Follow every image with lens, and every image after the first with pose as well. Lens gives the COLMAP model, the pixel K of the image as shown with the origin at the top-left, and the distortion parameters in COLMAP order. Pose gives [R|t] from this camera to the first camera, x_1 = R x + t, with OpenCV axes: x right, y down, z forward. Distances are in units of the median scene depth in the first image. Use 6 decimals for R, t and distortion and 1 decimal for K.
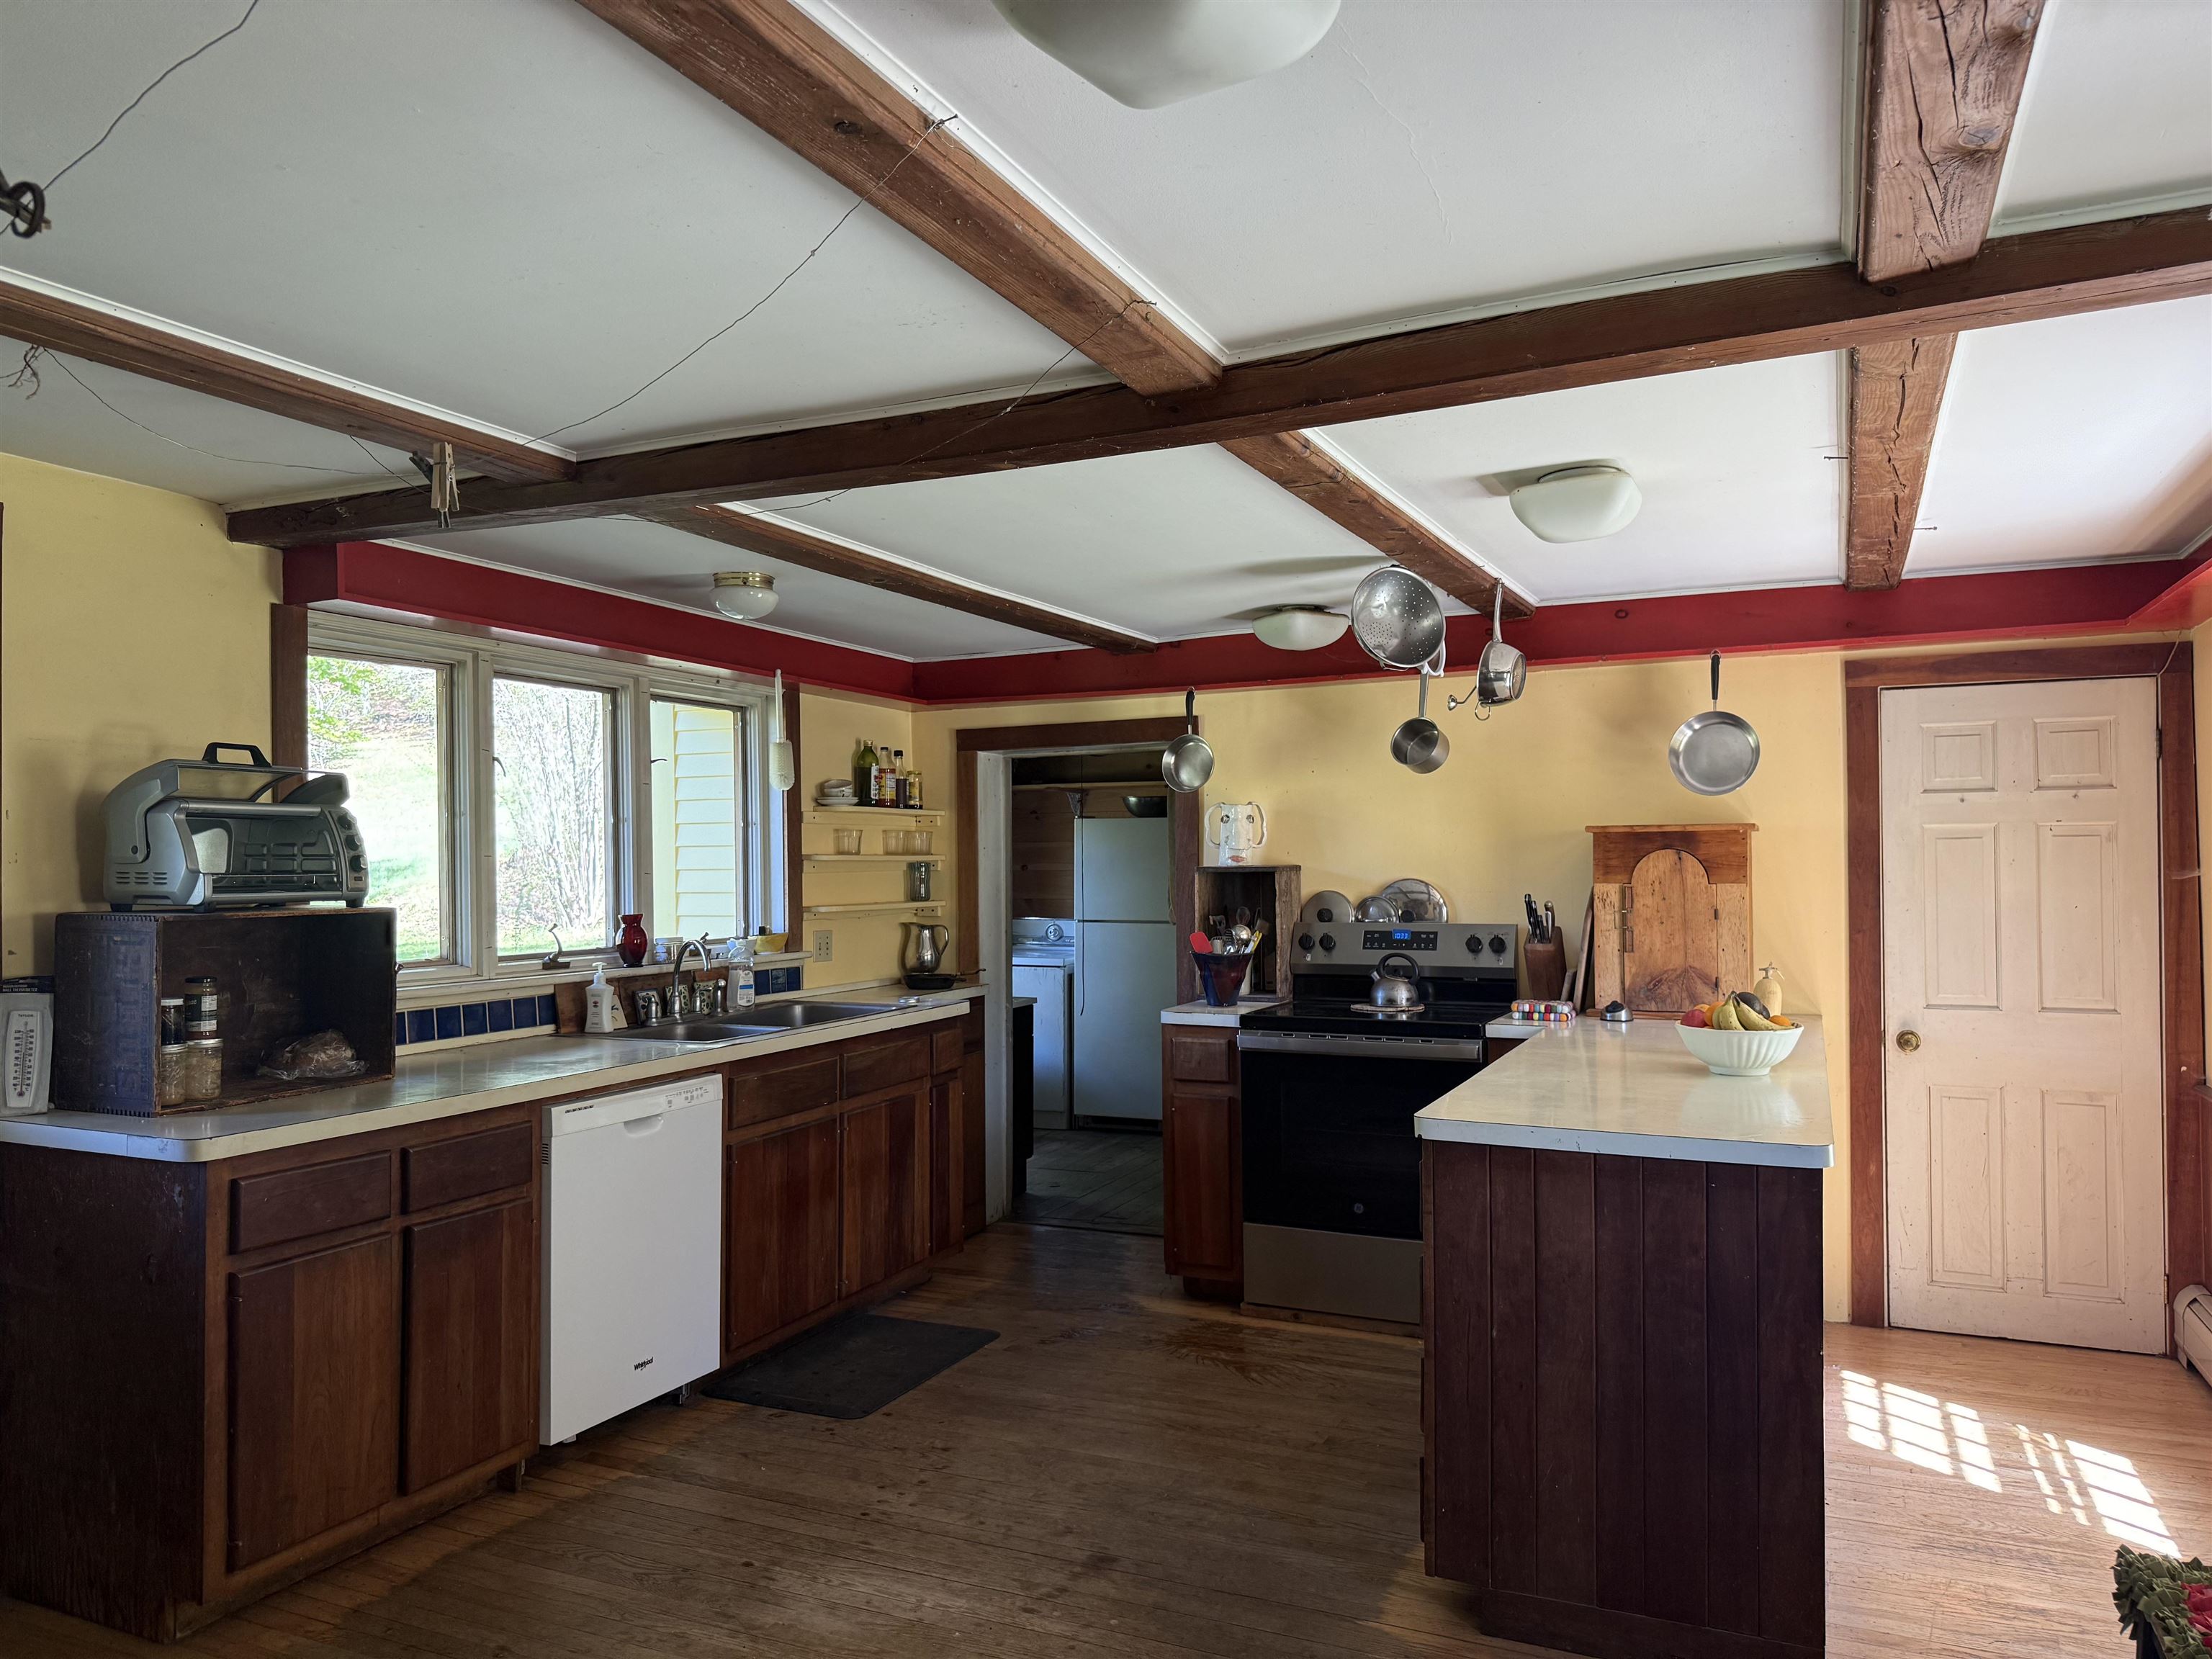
lens RADIAL K [[1549.0, 0, 1100.7], [0, 1549.0, 832.2], [0, 0, 1]] dist [0.071938, -0.082401]
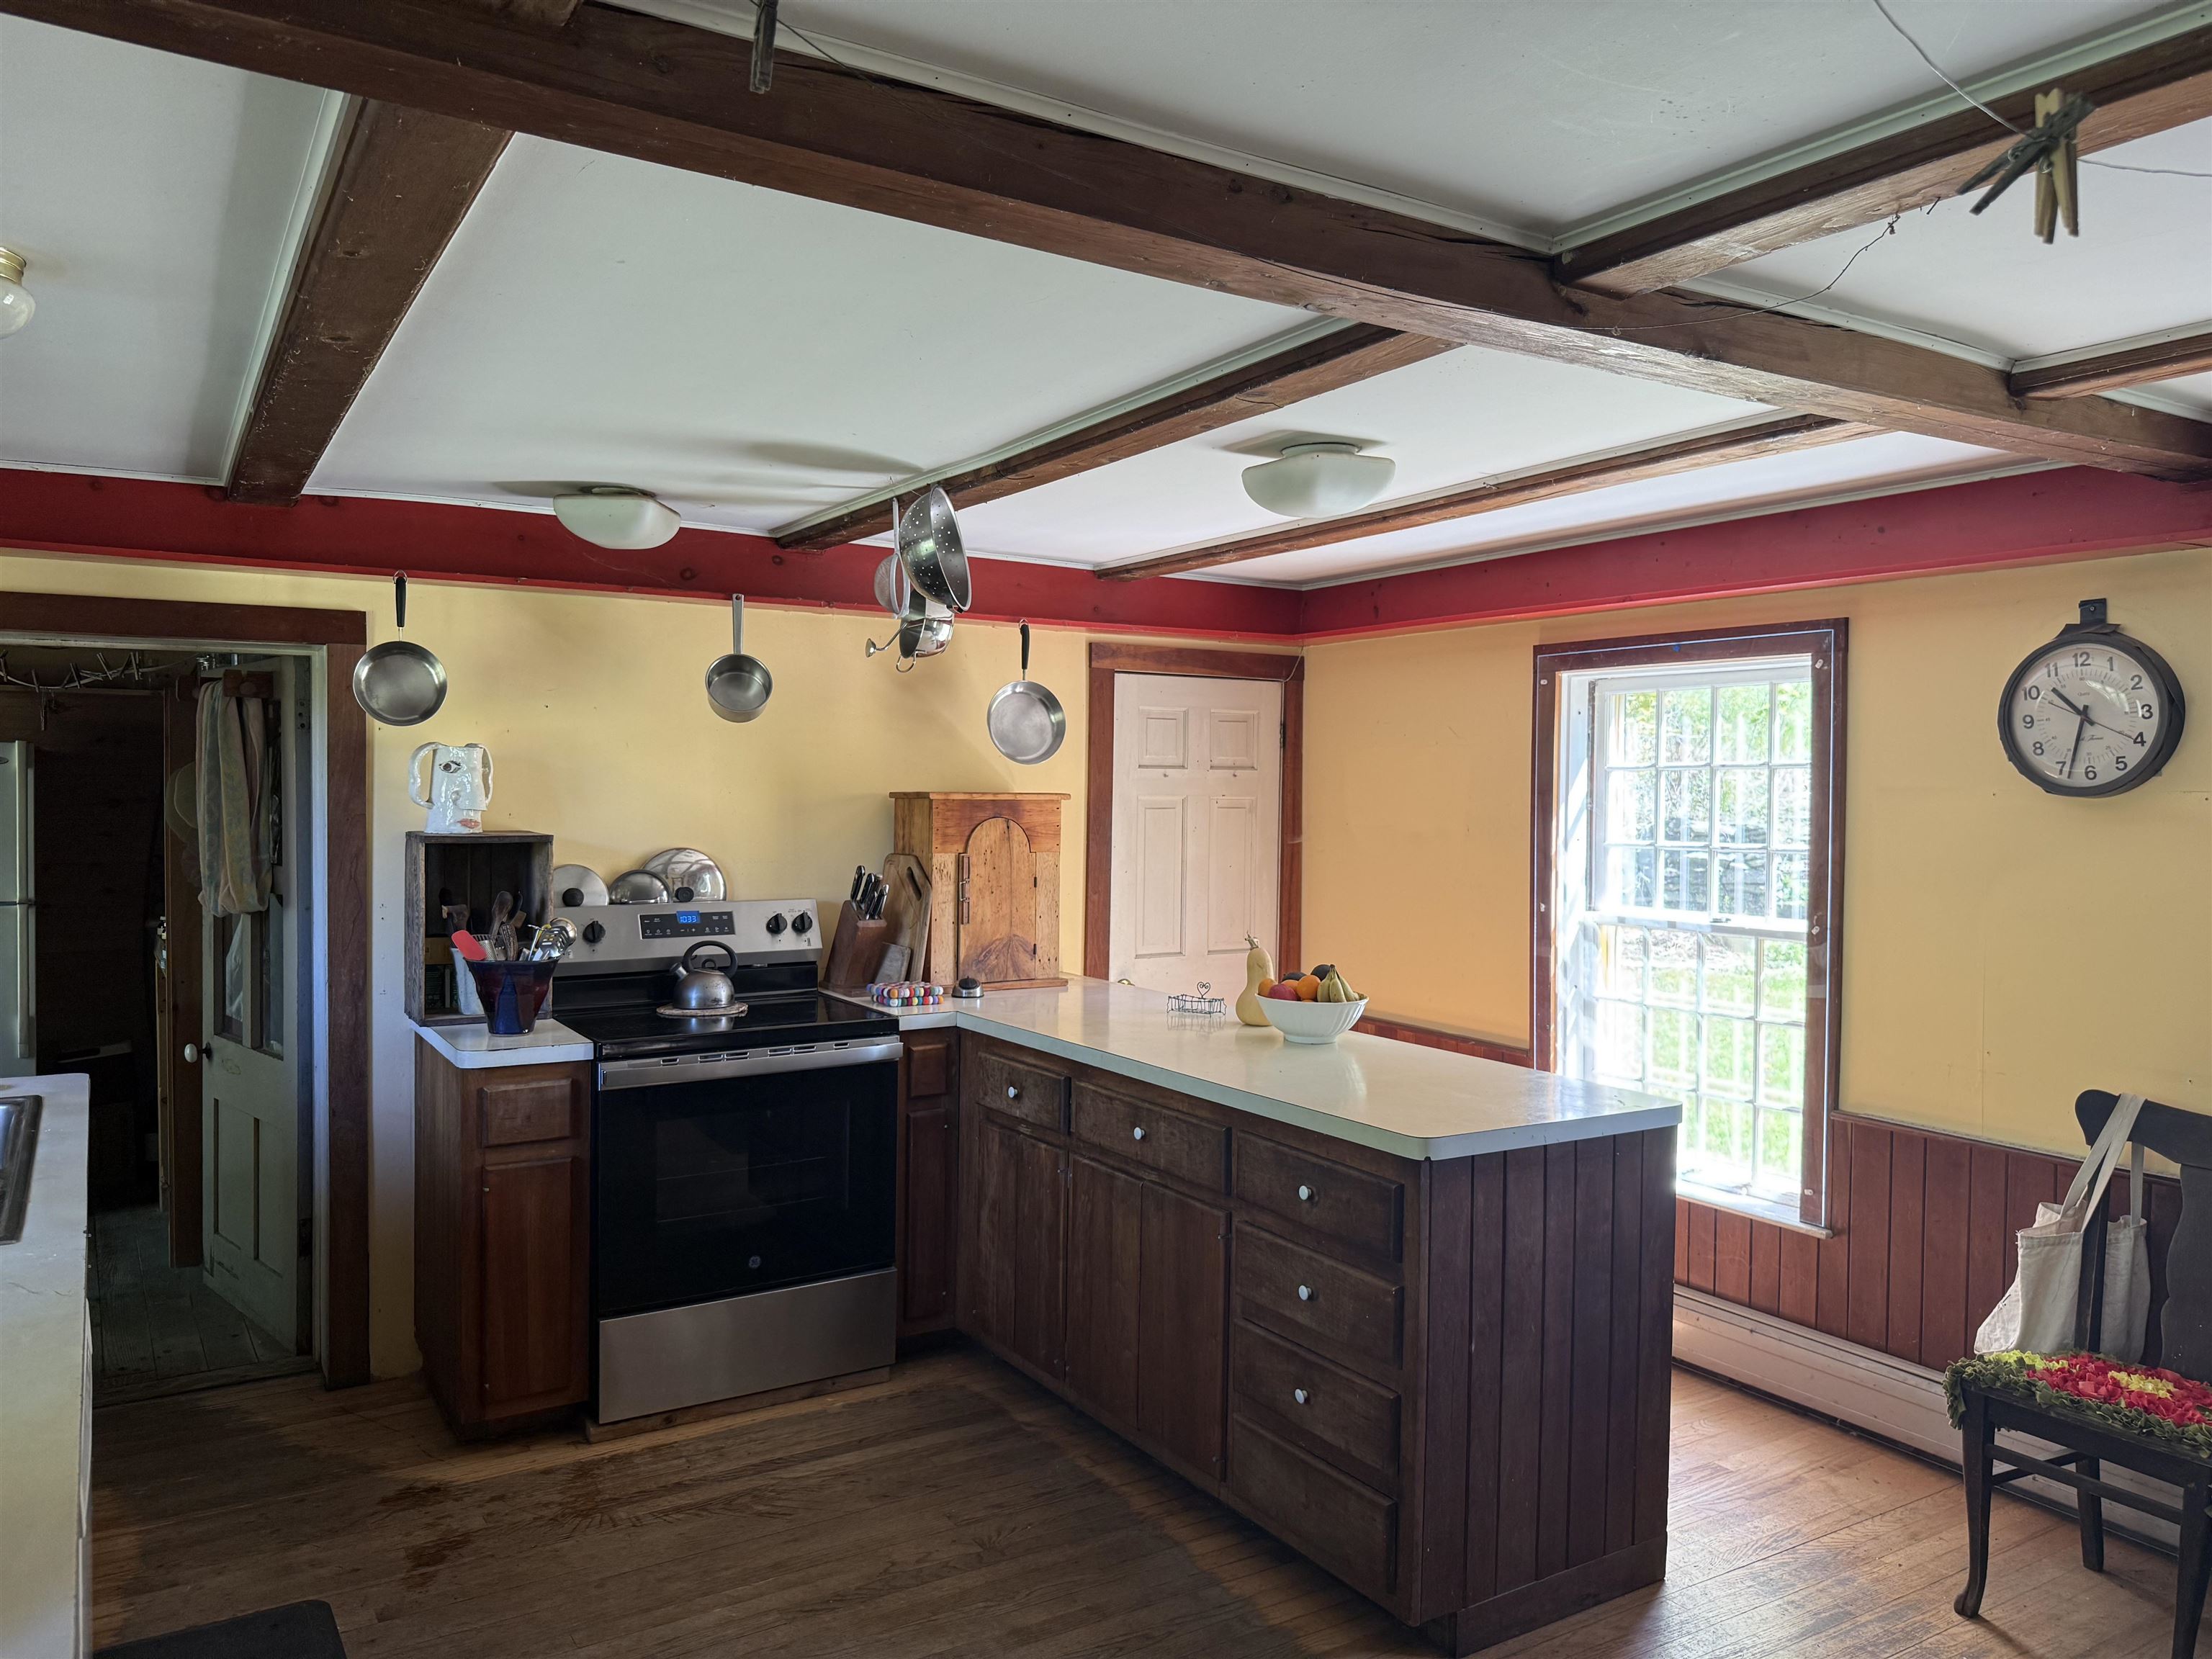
lens RADIAL K [[1549.0, 0, 1107.3], [0, 1549.0, 825.7], [0, 0, 1]] dist [0.071938, -0.082401]
pose [[0.547928, -0.005166, 0.836510, -0.414659], [-0.029494, 0.999240, 0.025490, -0.011043], [-0.836006, -0.038638, 0.547359, 0.411879]]
